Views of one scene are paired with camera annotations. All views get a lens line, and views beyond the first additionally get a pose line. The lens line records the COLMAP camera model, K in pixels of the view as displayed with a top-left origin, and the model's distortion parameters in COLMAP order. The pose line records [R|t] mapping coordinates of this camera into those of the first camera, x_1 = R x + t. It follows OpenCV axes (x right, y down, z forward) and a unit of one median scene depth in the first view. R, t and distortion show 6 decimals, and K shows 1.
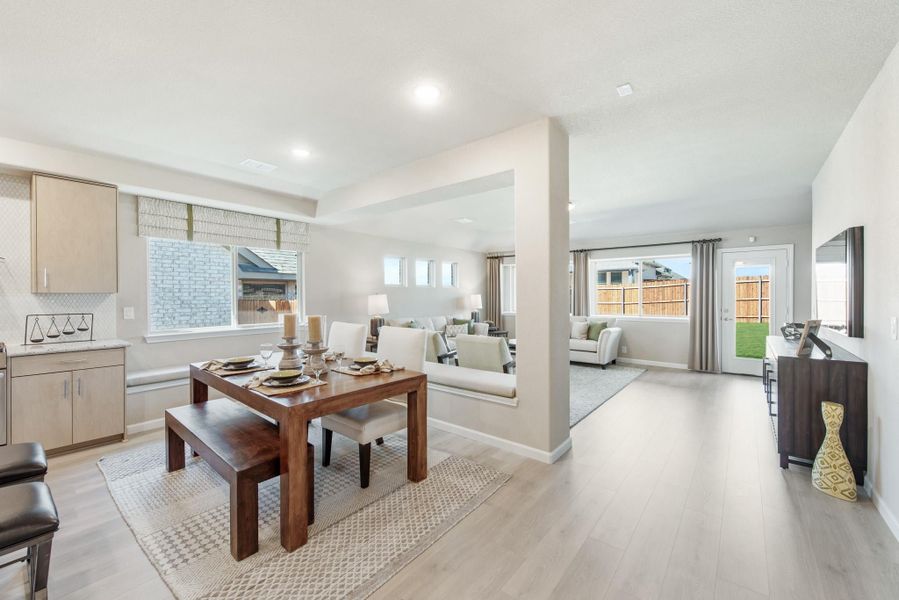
lens RADIAL K [[358.5, 0, 451.1], [0, 358.5, 297.7], [0, 0, 1]] dist [0.002514, 0.000122]
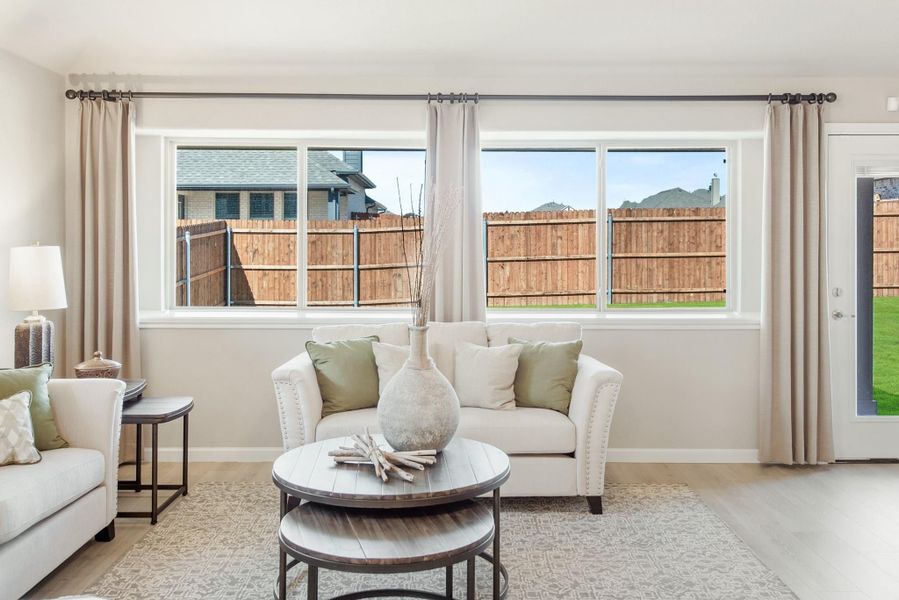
lens RADIAL K [[823.5, 0, 456.0], [0, 823.5, 249.4], [0, 0, 1]] dist [0.009813, 0.000000]
pose [[0.765155, -0.000133, 0.643846, -0.067862], [0.003134, 0.999989, -0.003517, -0.004847], [-0.643838, 0.004709, 0.765147, 0.496816]]
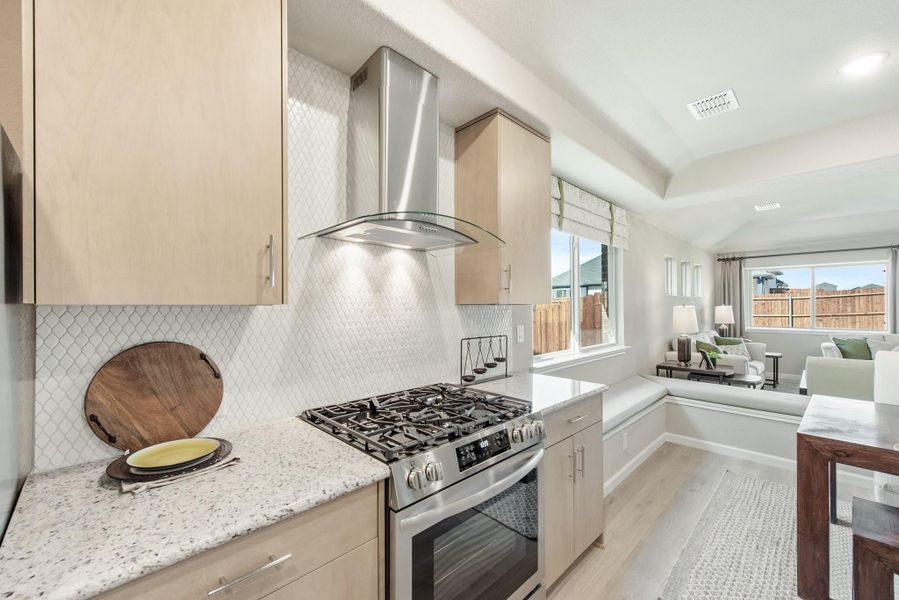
lens RADIAL K [[358.5, 0, 446.4], [0, 358.5, 304.7], [0, 0, 1]] dist [0.002514, 0.000122]
pose [[0.993013, -0.002598, -0.117980, -0.494221], [0.000905, 0.999896, -0.014402, -0.000546], [0.118005, 0.014195, 0.992912, 0.163744]]
